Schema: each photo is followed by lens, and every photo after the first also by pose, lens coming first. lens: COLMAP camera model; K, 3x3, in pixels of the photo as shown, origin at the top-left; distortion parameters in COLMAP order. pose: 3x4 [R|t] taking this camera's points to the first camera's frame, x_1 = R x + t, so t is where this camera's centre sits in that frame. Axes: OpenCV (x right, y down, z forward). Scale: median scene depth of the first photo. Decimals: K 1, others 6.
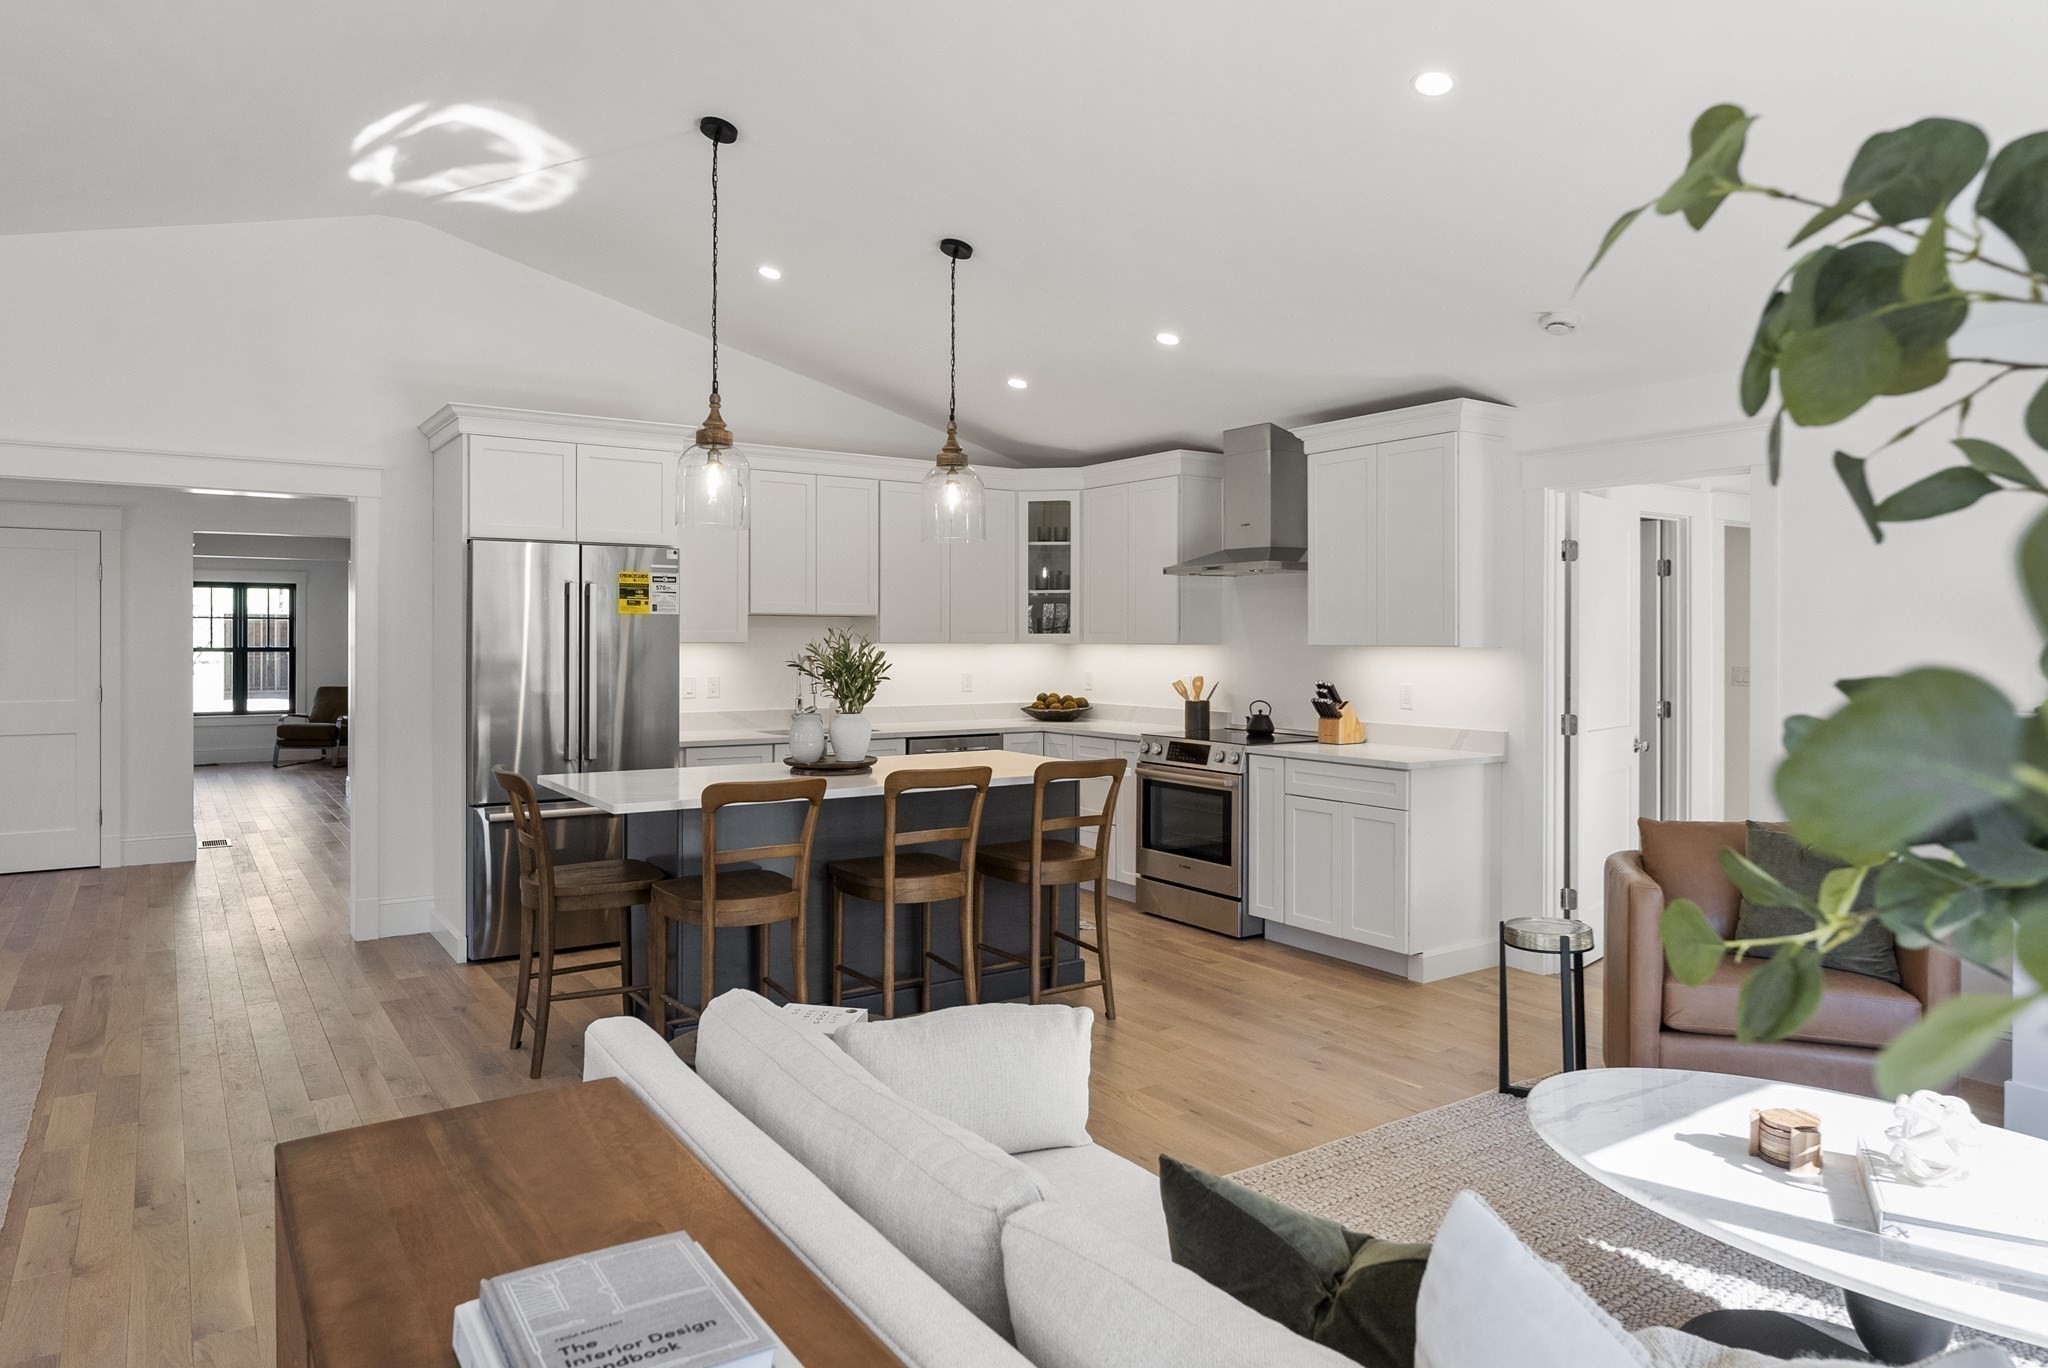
lens RADIAL K [[1263.4, 0, 1016.0], [0, 1263.4, 644.2], [0, 0, 1]] dist [-0.002631, -0.000620]
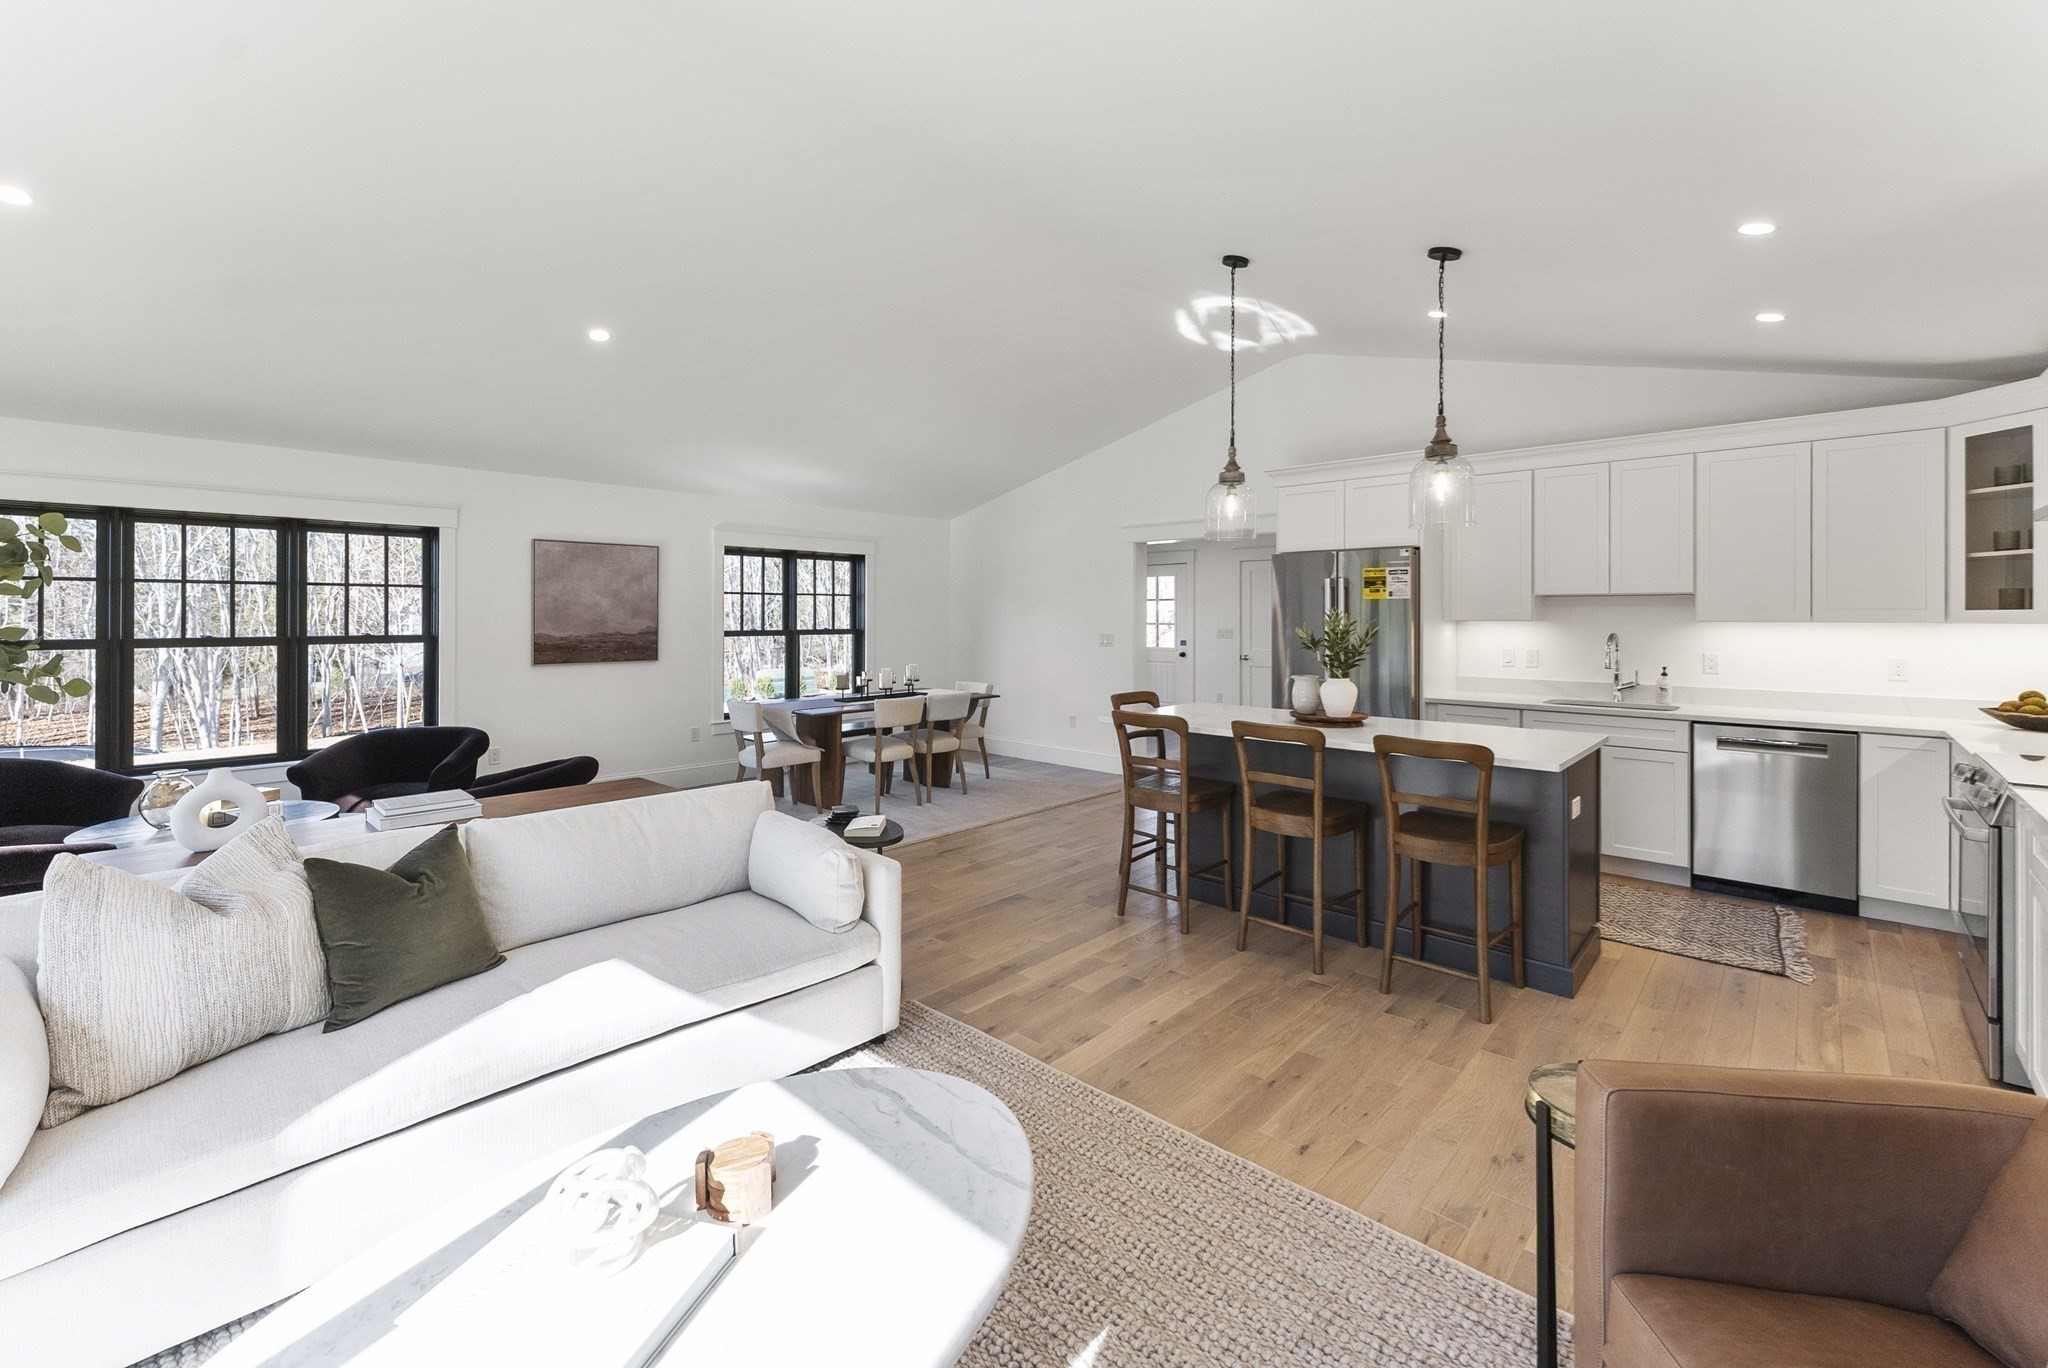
lens RADIAL K [[850.7, 0, 1017.0], [0, 850.7, 617.5], [0, 0, 1]] dist [-0.000188, 0.000470]
pose [[0.222955, -0.000317, -0.974829, 0.503449], [-0.002893, 0.999995, -0.000987, -0.002149], [0.974824, 0.003040, 0.222953, 0.426042]]
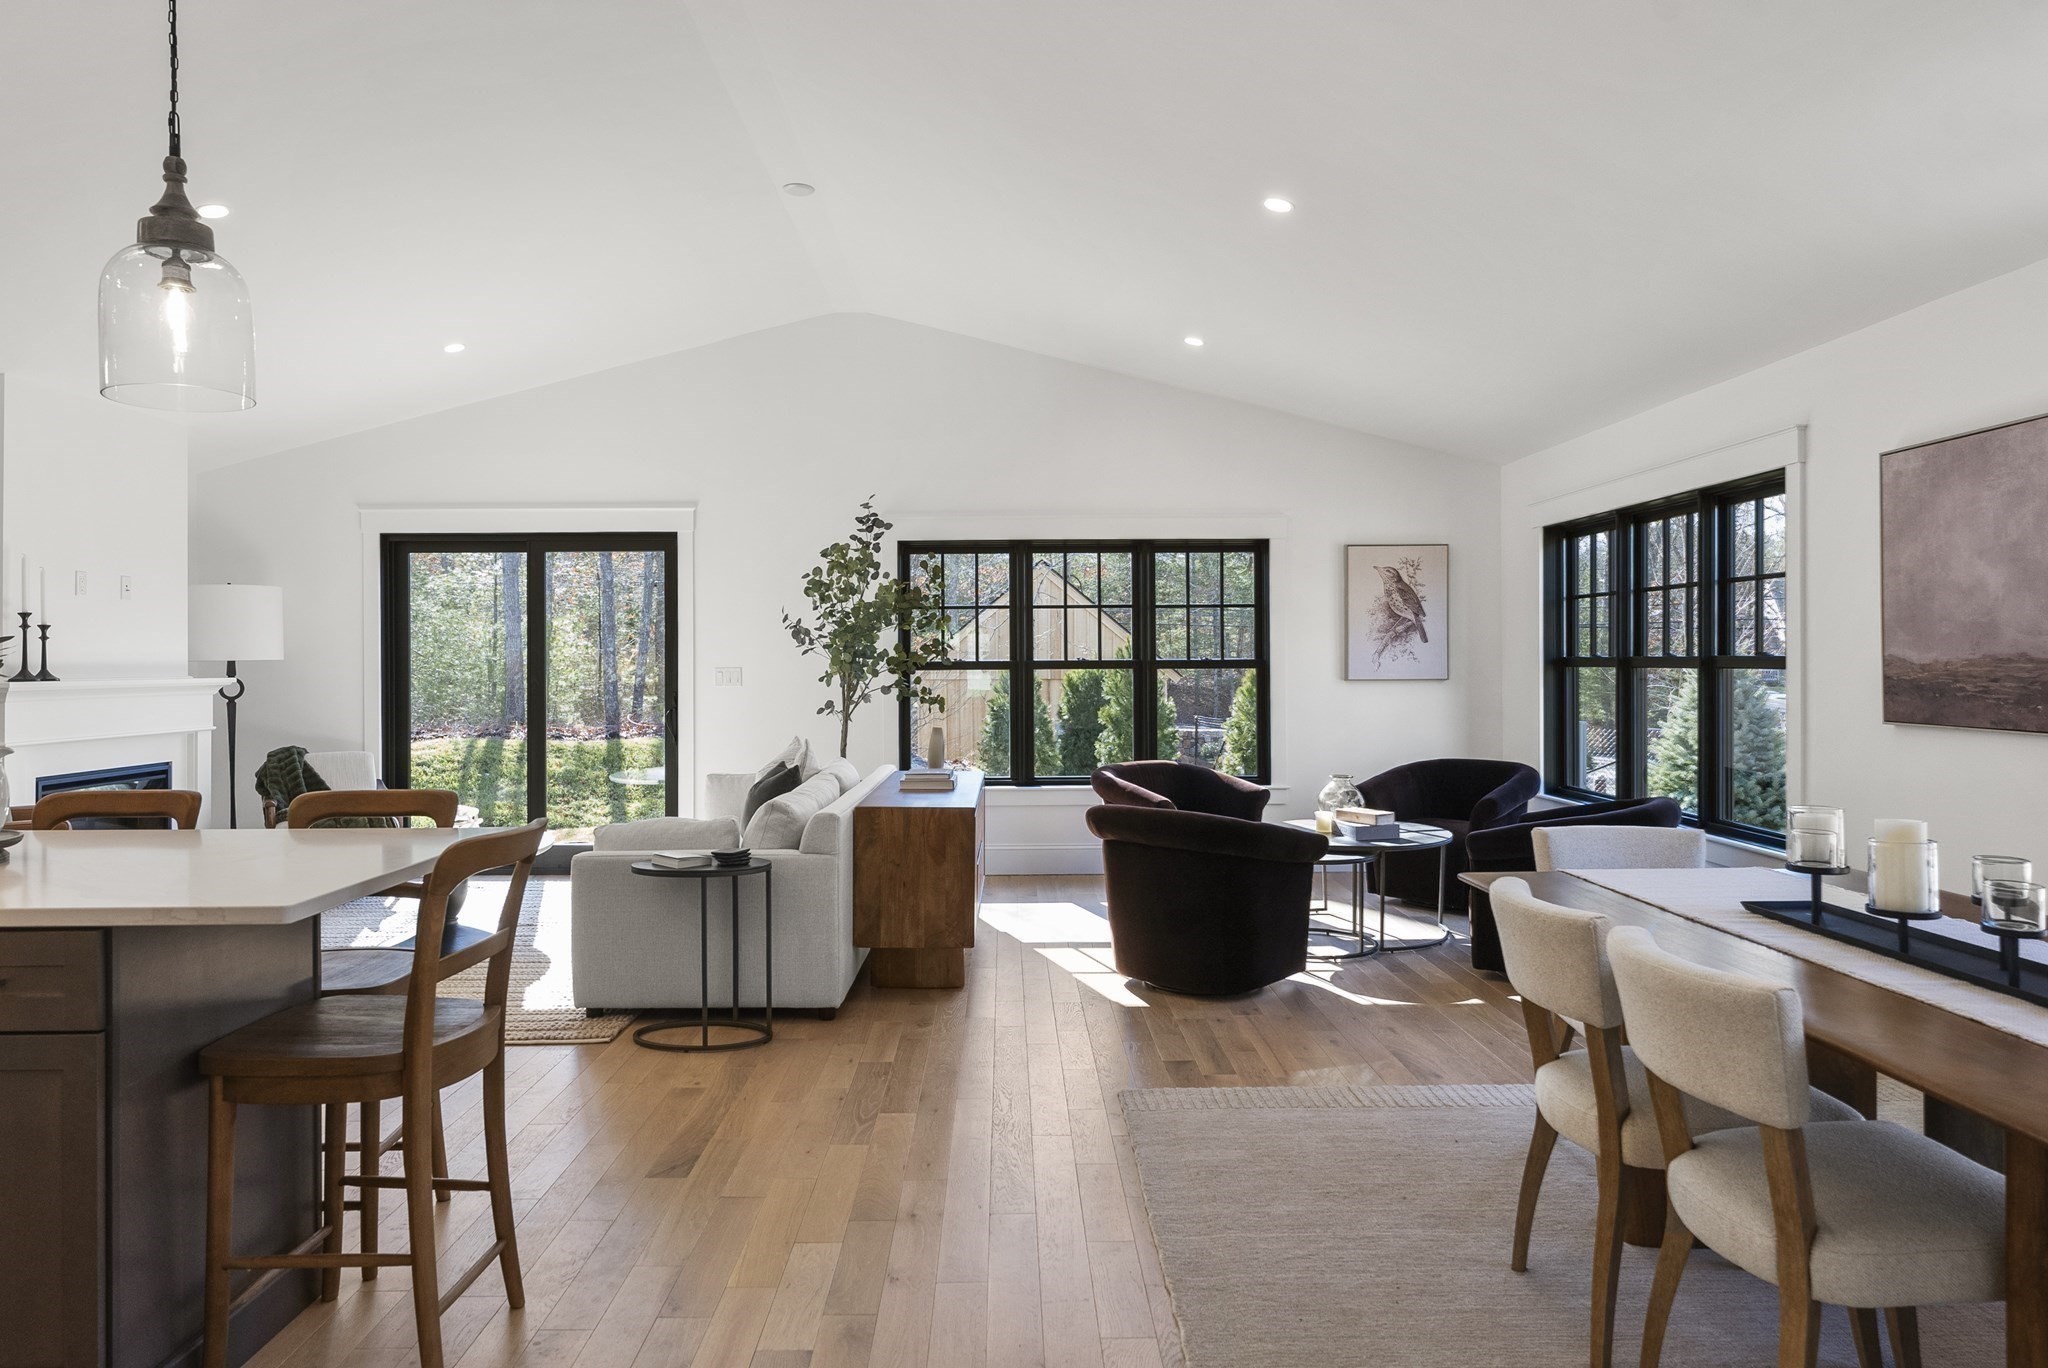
lens RADIAL K [[1280.2, 0, 1008.7], [0, 1280.2, 654.0], [0, 0, 1]] dist [0.002071, -0.000379]
pose [[-0.830463, 0.004130, 0.557059, -0.661551], [0.004998, 0.999988, 0.000036, 0.015205], [-0.557052, 0.002814, -0.830473, 0.981522]]
